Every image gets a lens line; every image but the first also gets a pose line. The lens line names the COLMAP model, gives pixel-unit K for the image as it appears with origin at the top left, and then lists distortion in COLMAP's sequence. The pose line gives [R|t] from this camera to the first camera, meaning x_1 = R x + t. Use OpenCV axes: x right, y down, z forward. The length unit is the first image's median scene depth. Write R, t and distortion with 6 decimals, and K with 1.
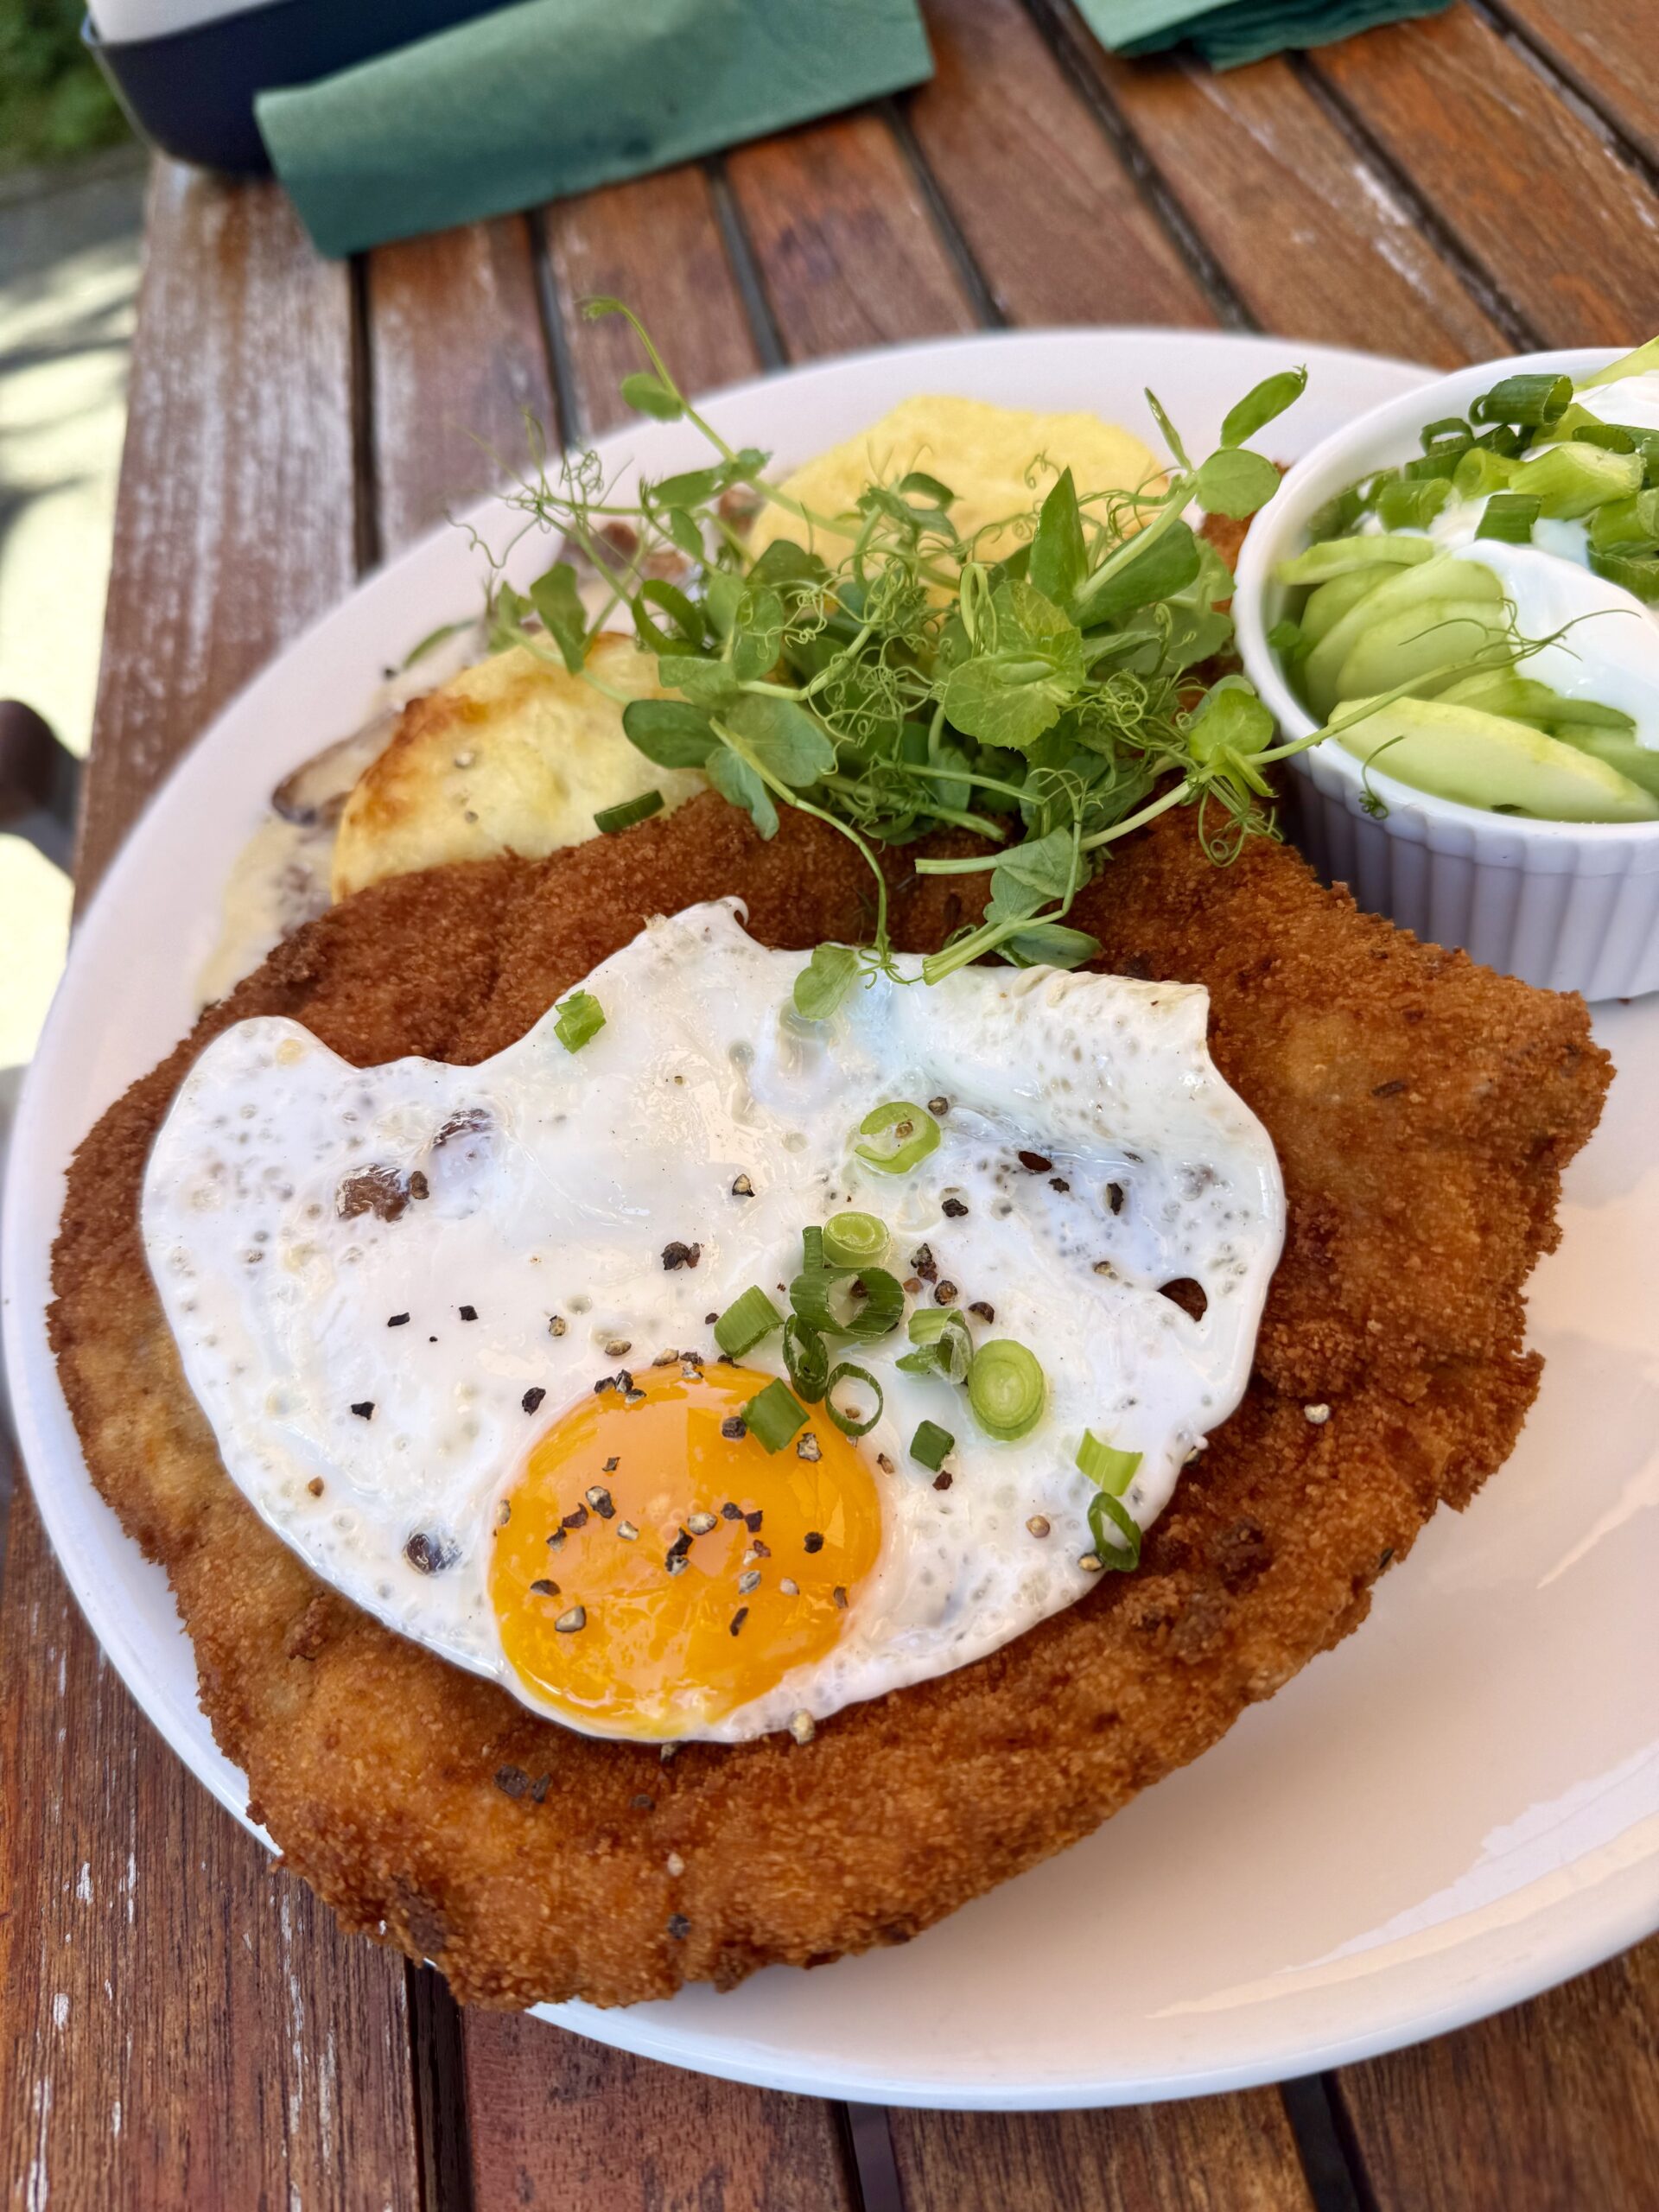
lens RADIAL K [[1553.7, 0, 830.2], [0, 1553.7, 1072.1], [0, 0, 1]] dist [0.054881, -0.067182]
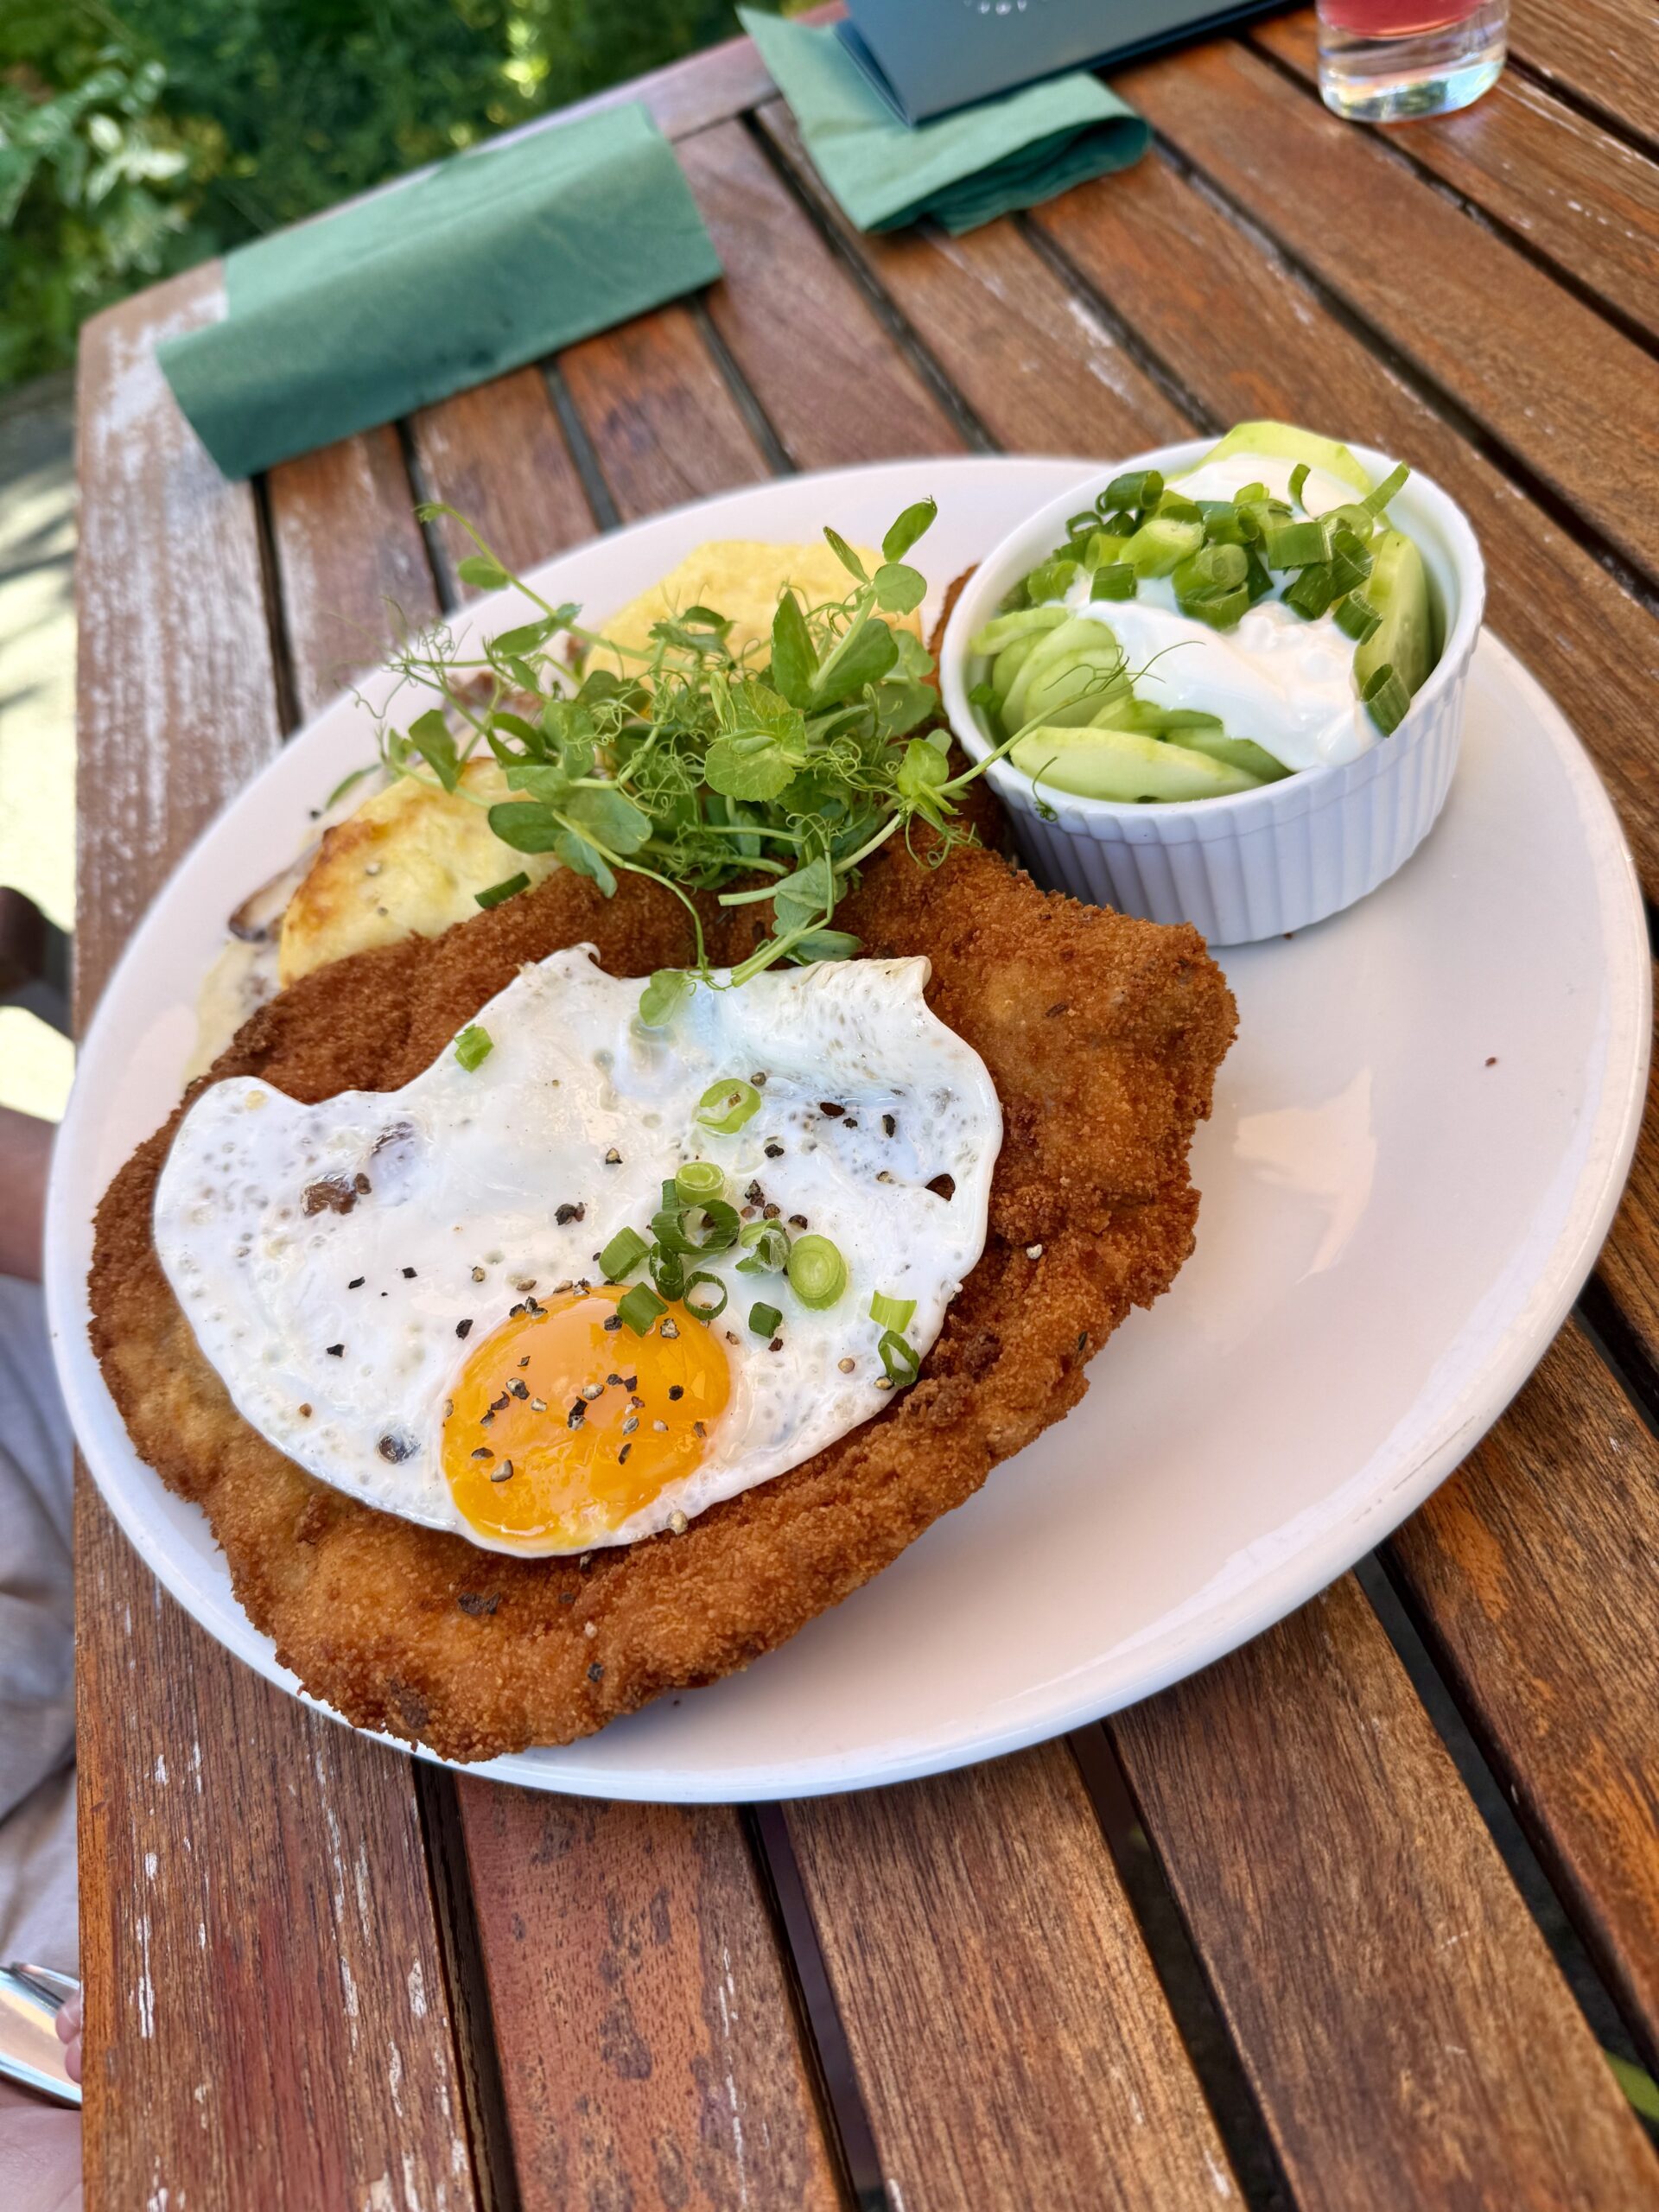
lens RADIAL K [[1785.1, 0, 917.7], [0, 1785.1, 1104.3], [0, 0, 1]] dist [0.129706, -0.226981]
pose [[0.991693, -0.128614, -0.001935, 0.208924], [0.128137, 0.989105, -0.072477, 0.173848], [0.011236, 0.071627, 0.997368, -0.509927]]
